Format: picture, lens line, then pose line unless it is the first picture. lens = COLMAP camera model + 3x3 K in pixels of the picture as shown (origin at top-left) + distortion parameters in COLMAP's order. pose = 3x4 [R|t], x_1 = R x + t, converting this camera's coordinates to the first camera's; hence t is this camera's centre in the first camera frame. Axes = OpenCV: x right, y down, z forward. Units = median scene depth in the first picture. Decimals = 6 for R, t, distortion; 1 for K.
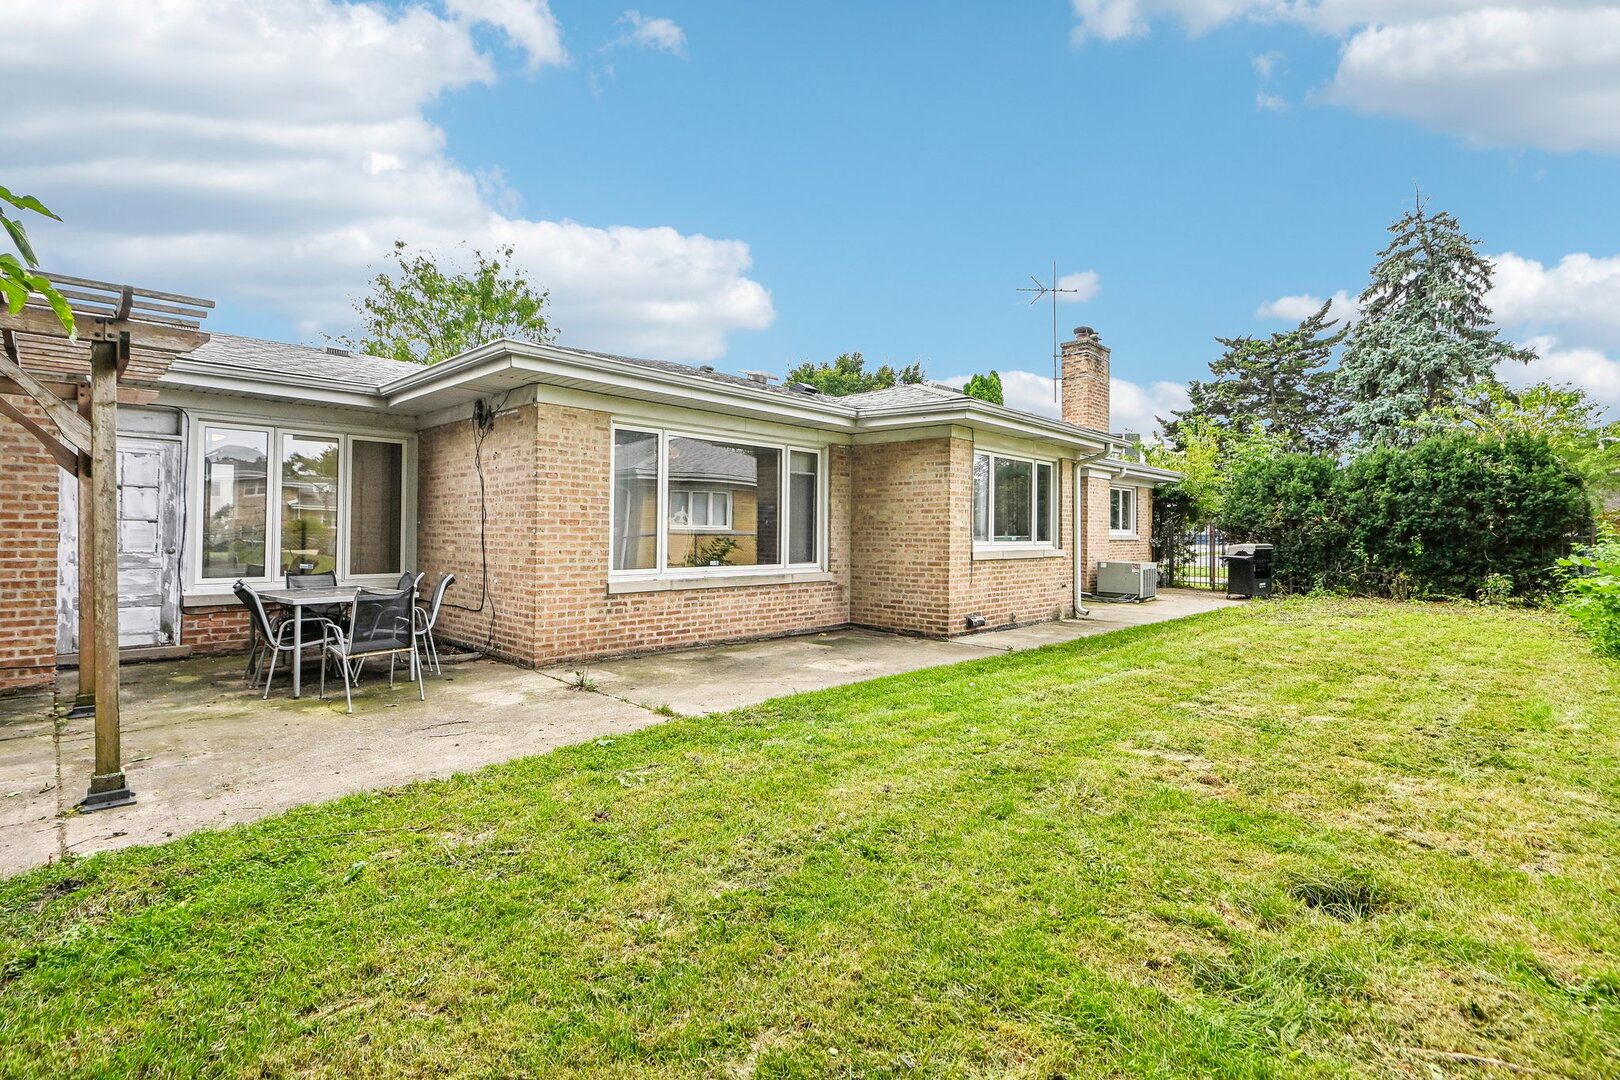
lens RADIAL K [[737.4, 0, 807.3], [0, 737.4, 526.7], [0, 0, 1]] dist [-0.004540, -0.002054]
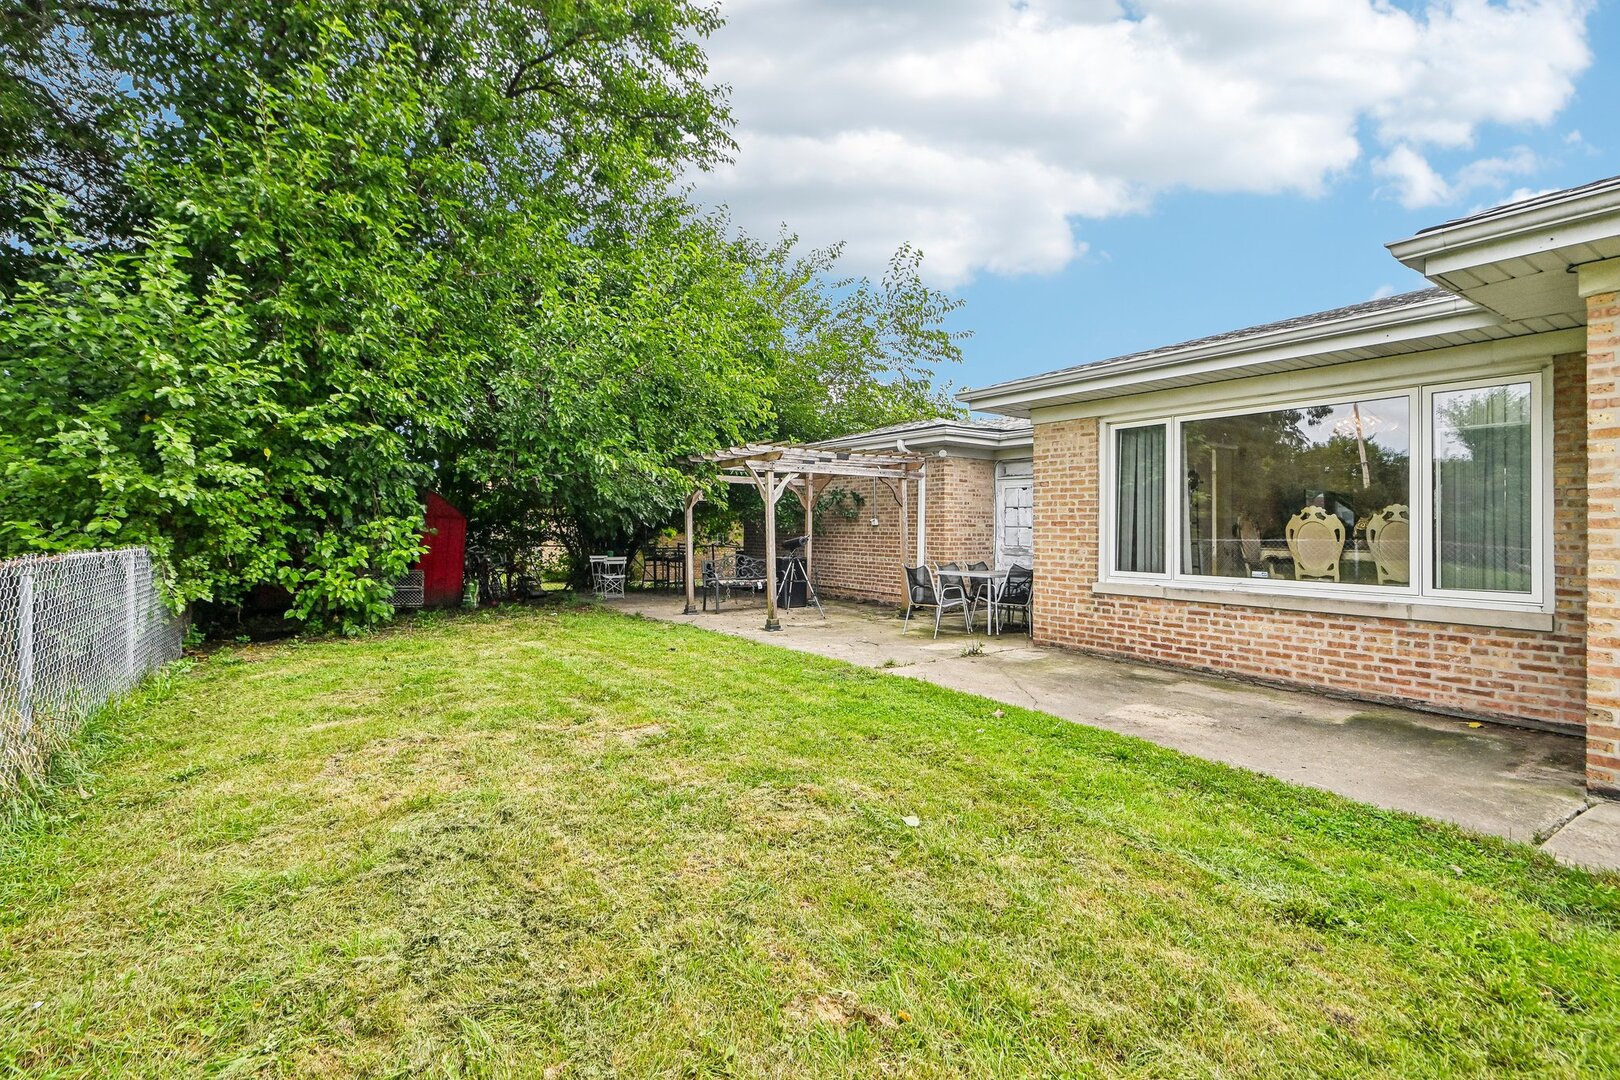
lens RADIAL K [[737.4, 0, 824.8], [0, 737.4, 532.3], [0, 0, 1]] dist [-0.004540, -0.002054]
pose [[-0.184809, -0.007188, -0.982748, 0.728012], [-0.003447, 0.999972, -0.006665, 0.013432], [0.982768, 0.002155, -0.184829, 0.731670]]
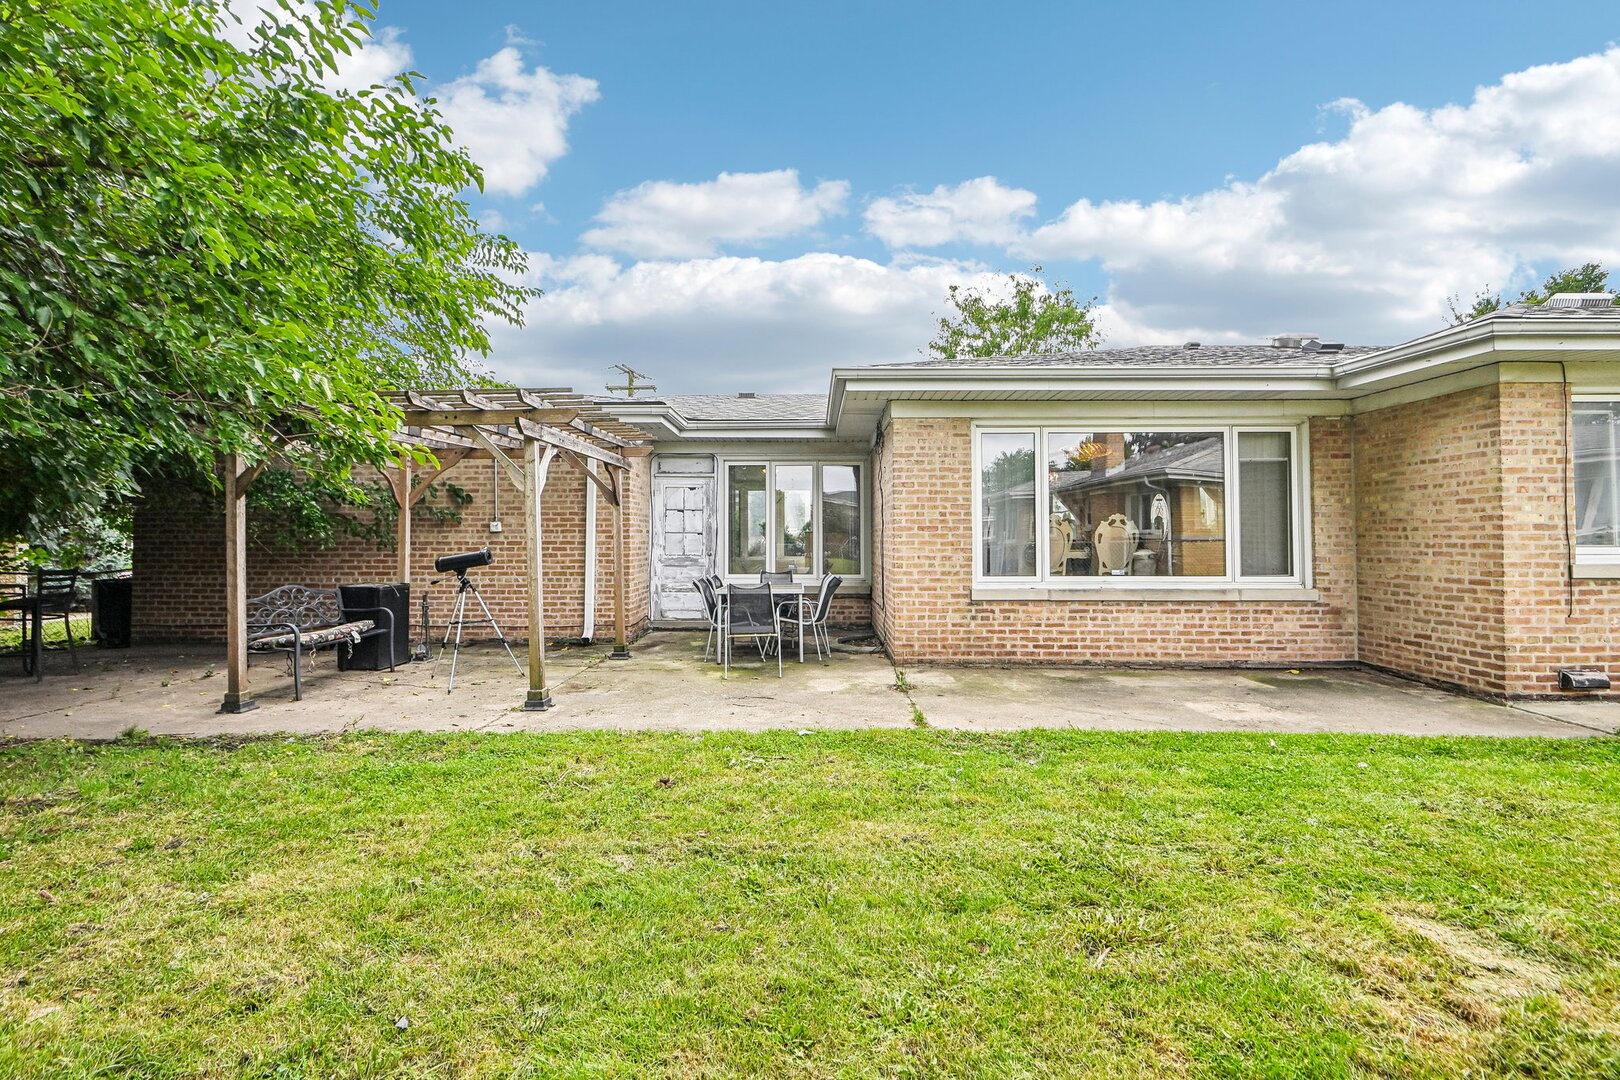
lens RADIAL K [[737.4, 0, 805.8], [0, 737.4, 518.5], [0, 0, 1]] dist [-0.004540, -0.002054]
pose [[0.672411, -0.030215, -0.739561, 0.283019], [0.012981, 0.999494, -0.029032, 0.006536], [0.740064, 0.009921, 0.672463, 0.148259]]
